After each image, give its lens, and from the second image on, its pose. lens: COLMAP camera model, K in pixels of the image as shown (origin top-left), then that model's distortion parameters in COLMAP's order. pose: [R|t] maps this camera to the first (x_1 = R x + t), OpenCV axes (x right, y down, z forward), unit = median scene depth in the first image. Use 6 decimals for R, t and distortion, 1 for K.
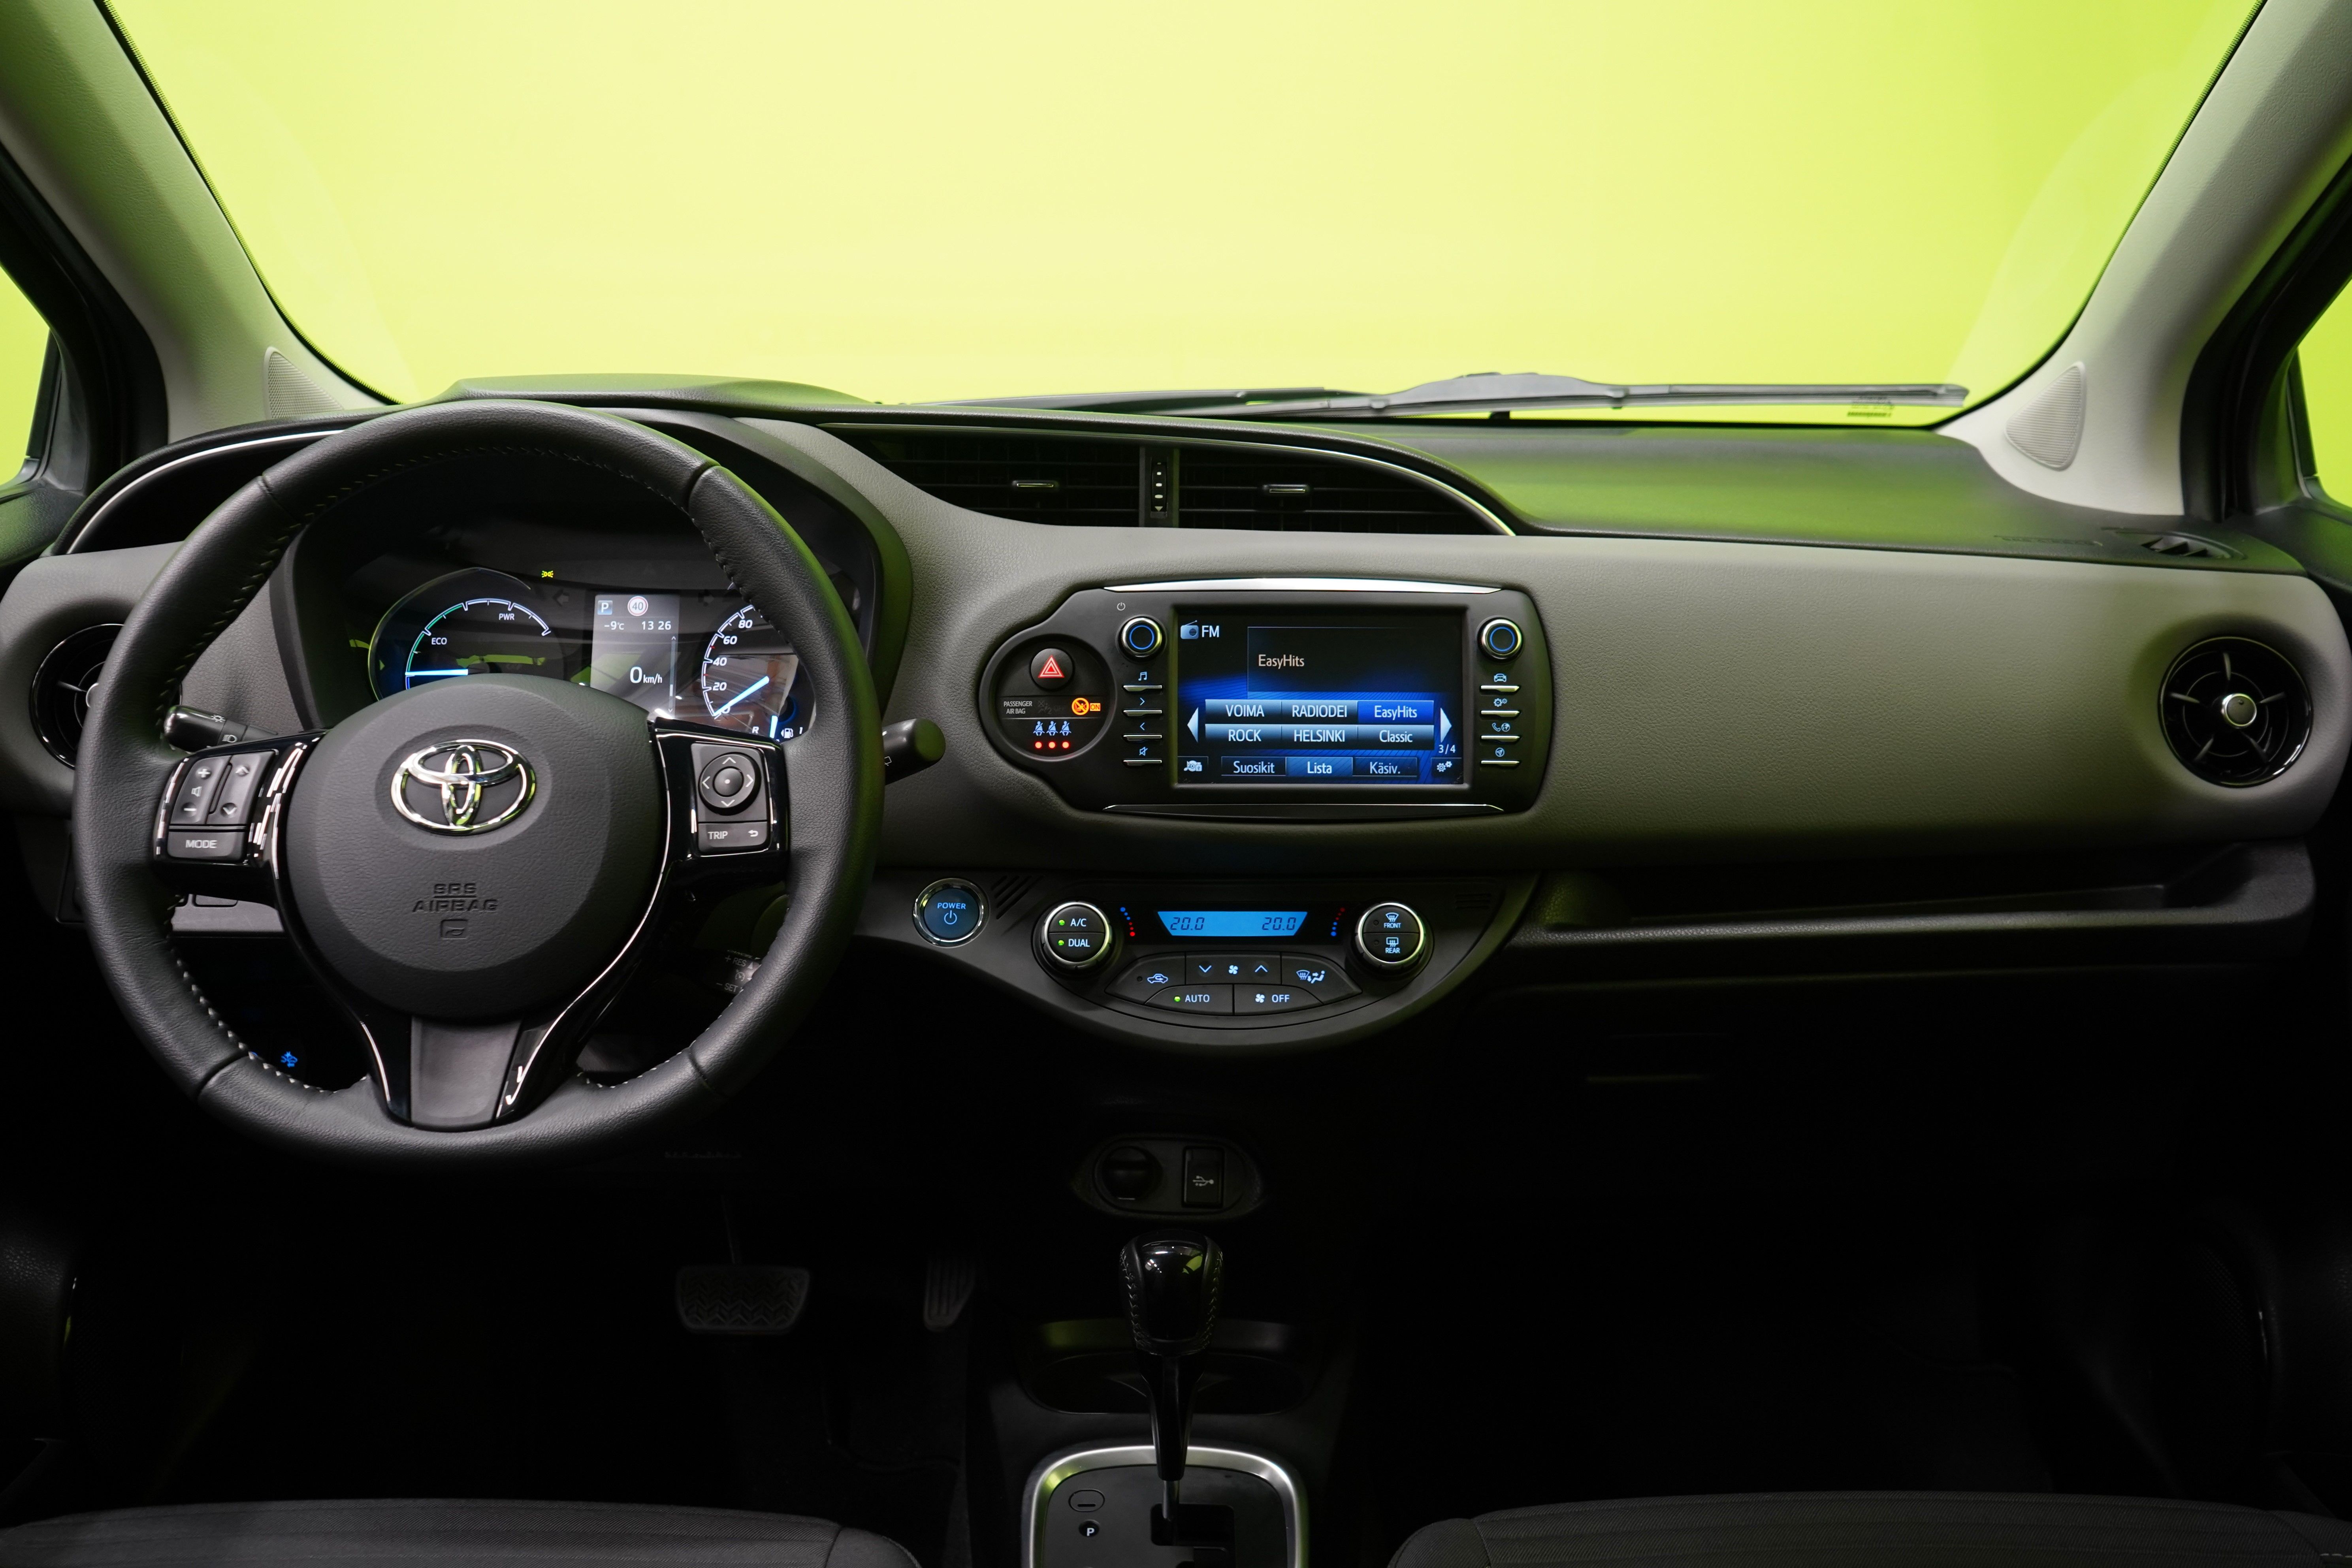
lens RADIAL K [[1924.5, 0, 1185.3], [0, 1924.5, 798.3], [0, 0, 1]] dist [-0.034488, -0.001379]
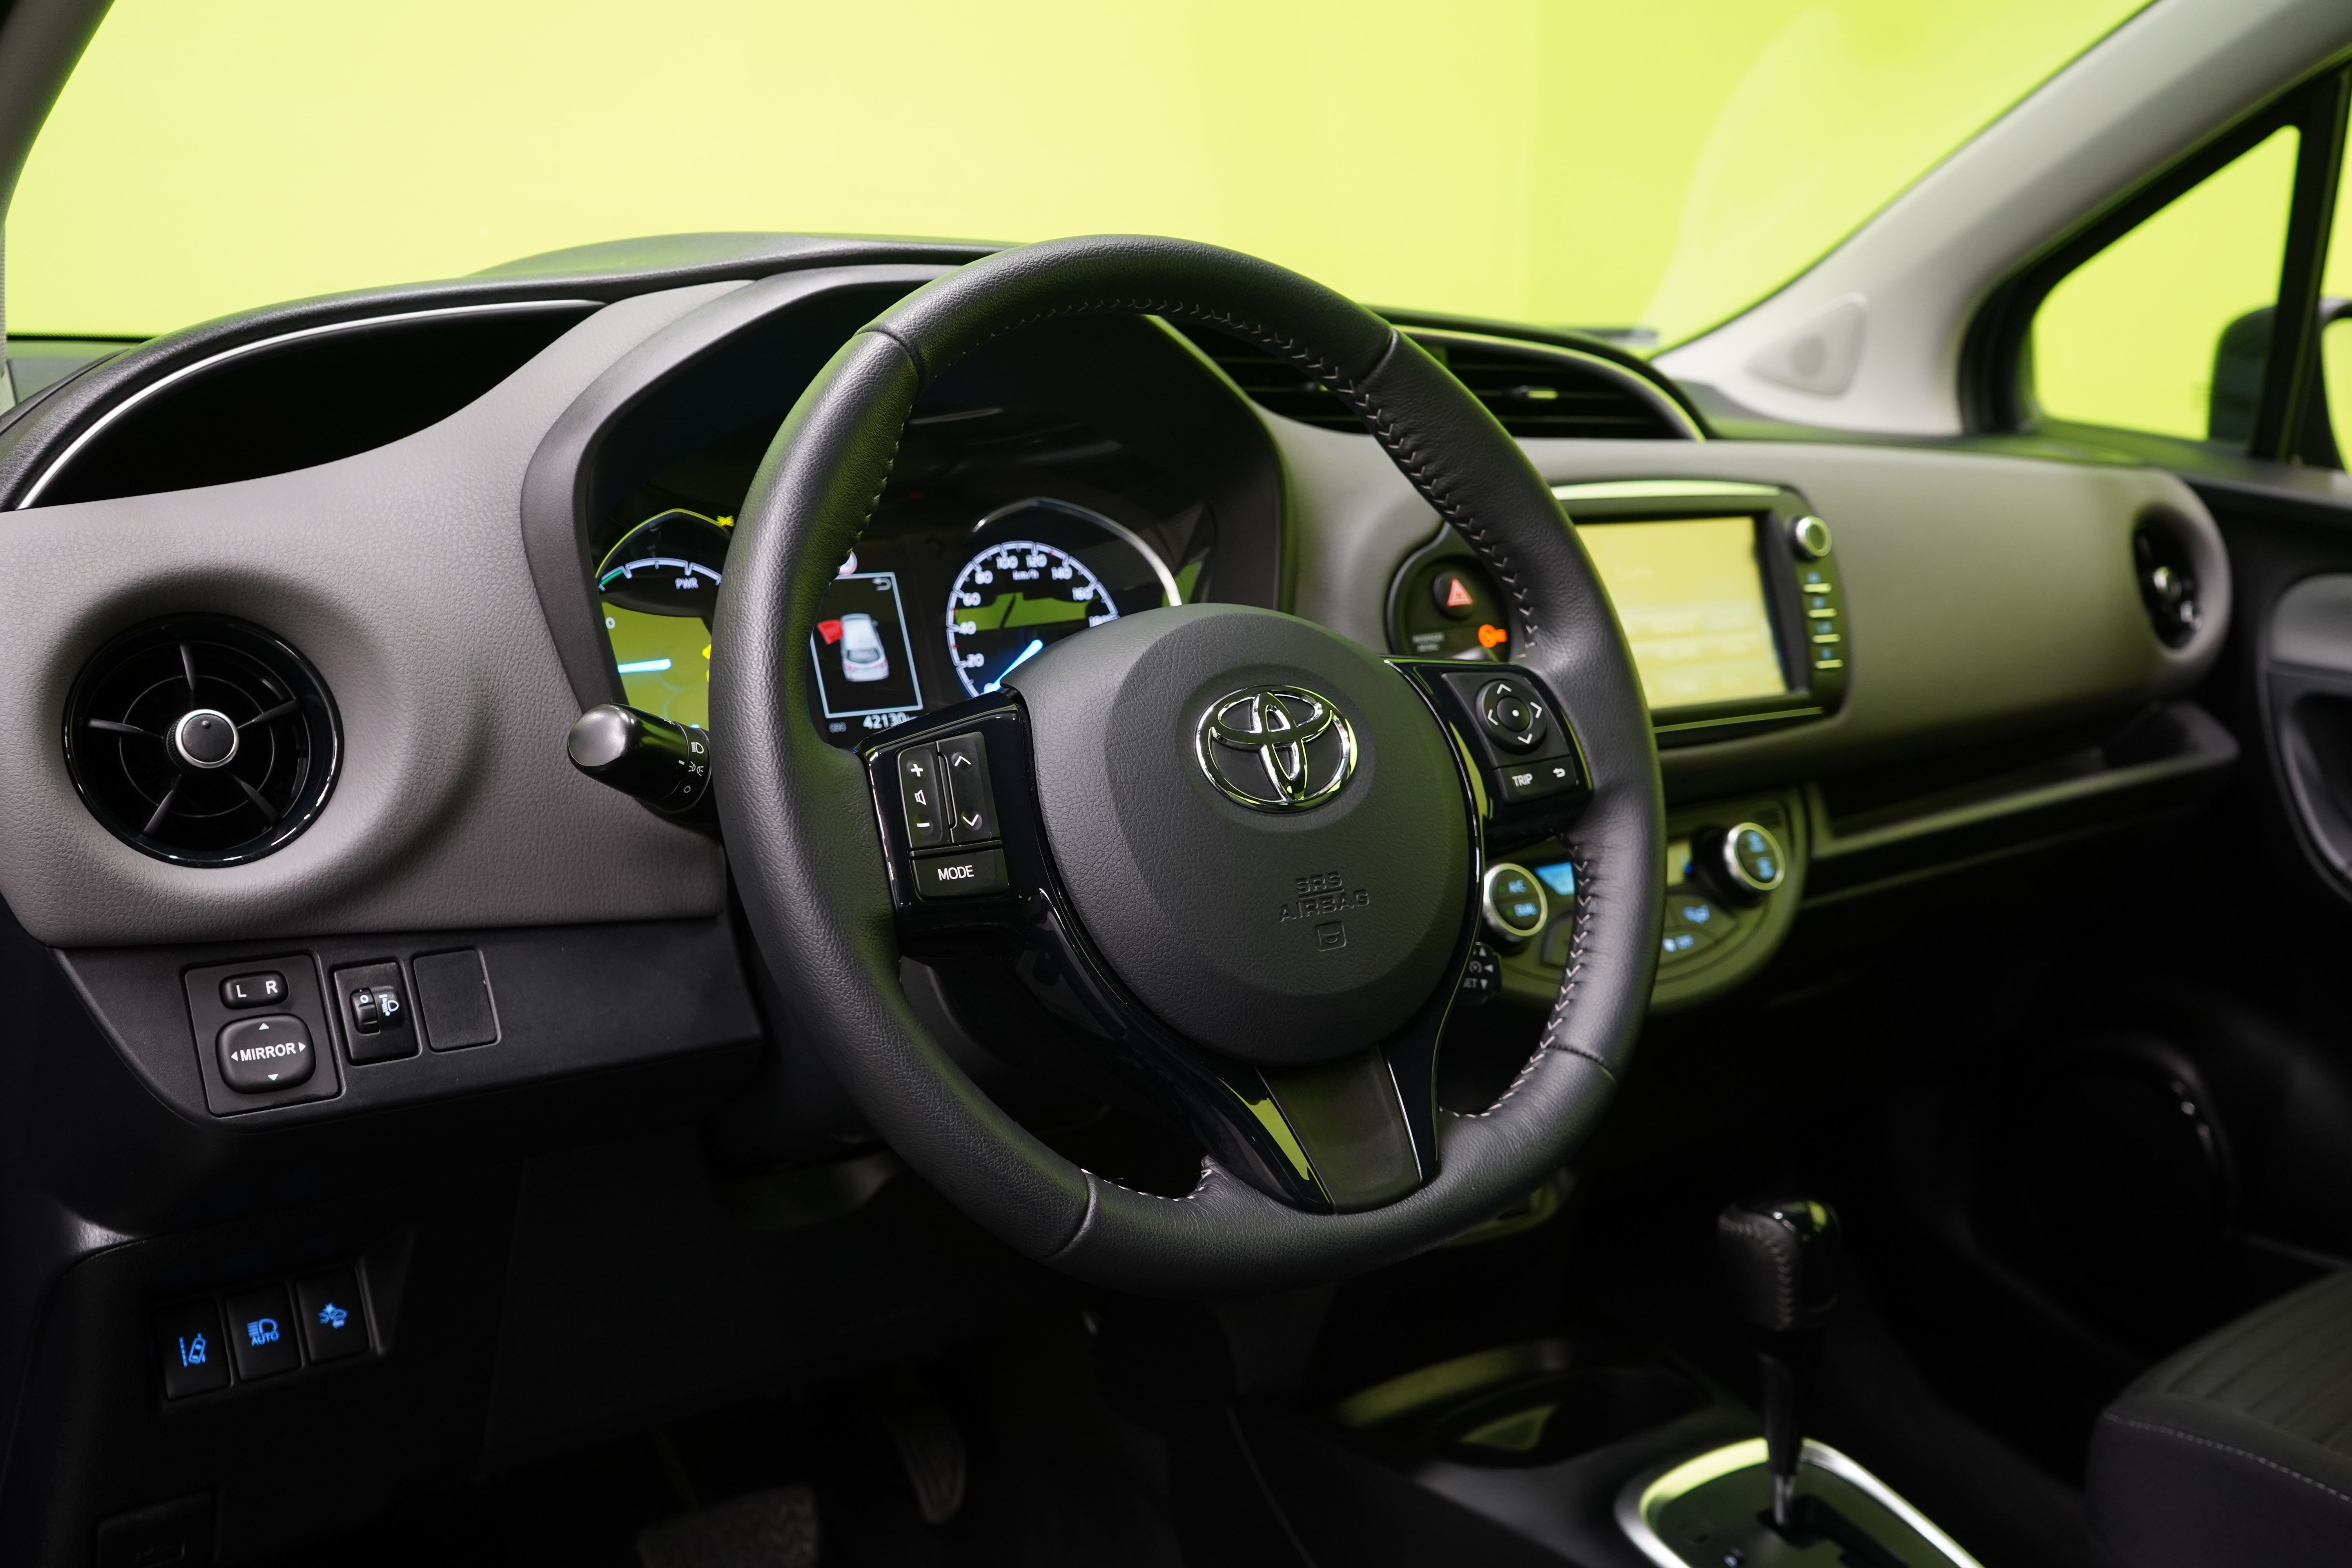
lens RADIAL K [[2256.6, 0, 1172.7], [0, 2256.6, 781.6], [0, 0, 1]] dist [-0.057244, 0.000000]
pose [[0.810495, -0.100738, 0.577018, -0.753177], [0.131922, 0.991184, -0.012256, 0.010067], [-0.570696, 0.086054, 0.816640, 0.265016]]
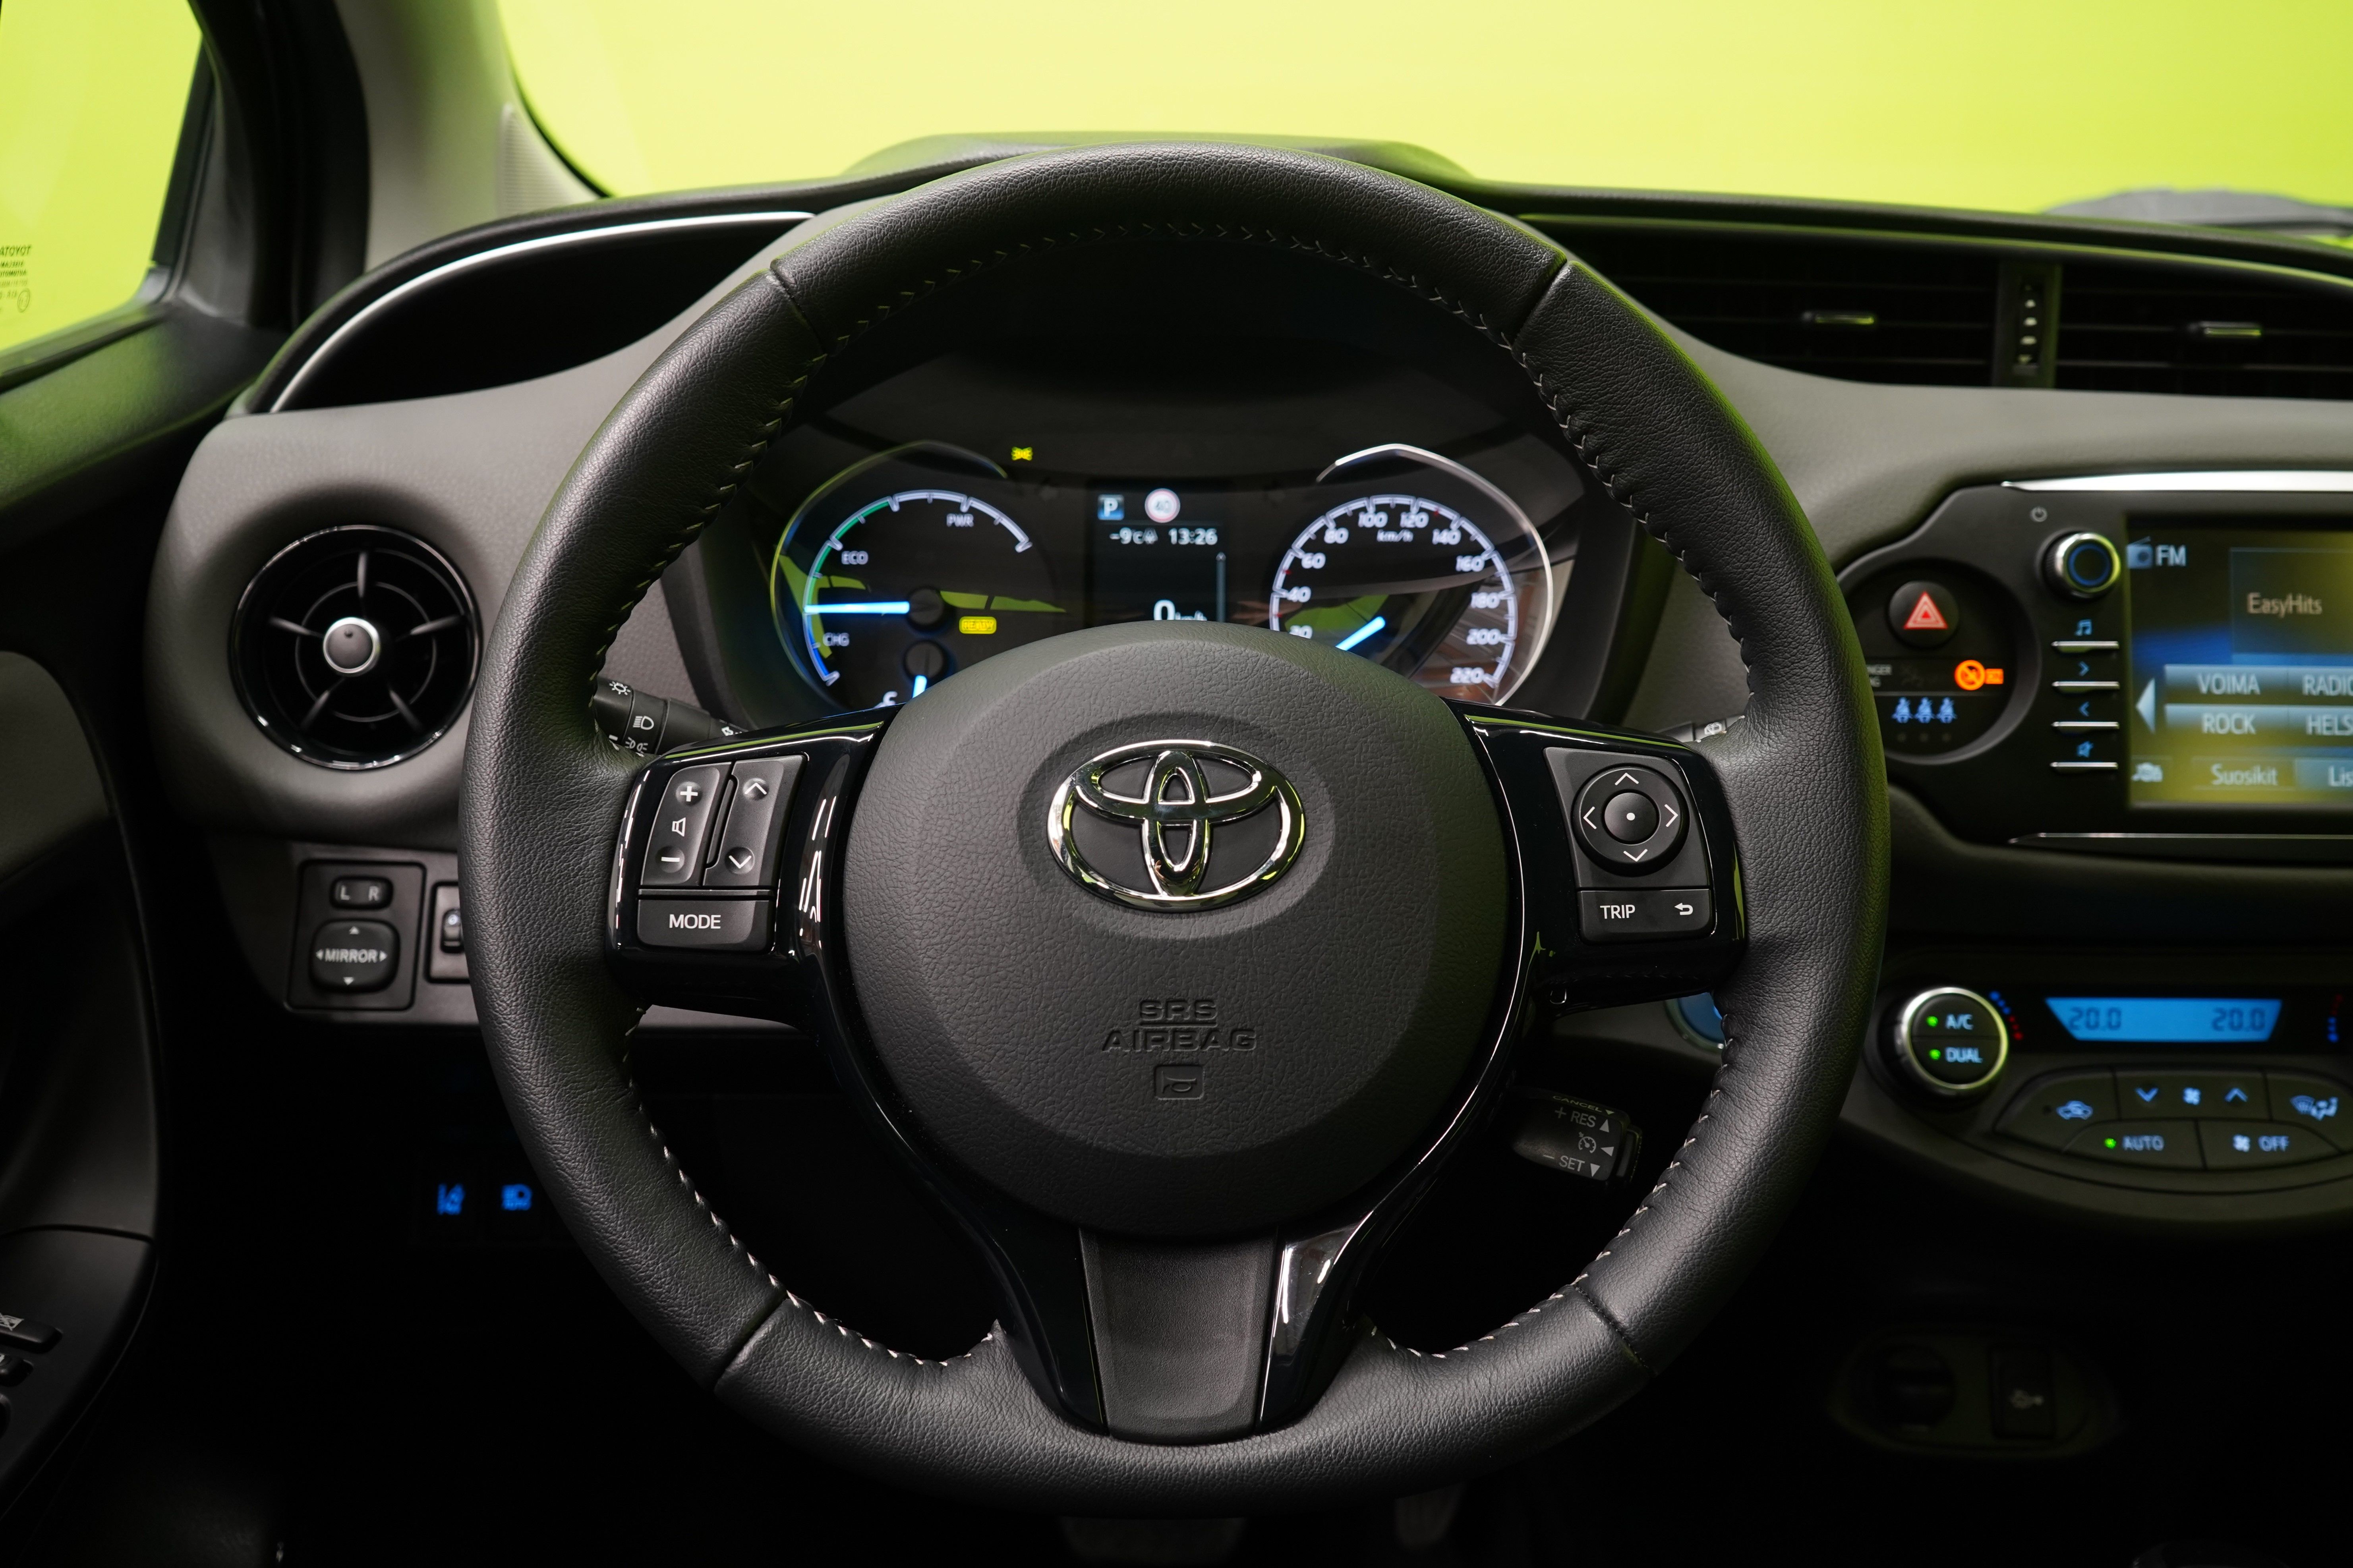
lens RADIAL K [[2176.3, 0, 1159.9], [0, 2176.3, 786.9], [0, 0, 1]] dist [-0.009065, 0.000000]
pose [[0.999934, 0.007392, 0.008767, -0.321337], [-0.007613, 0.999645, 0.025539, -0.027718], [-0.008575, -0.025604, 0.999635, 0.299547]]
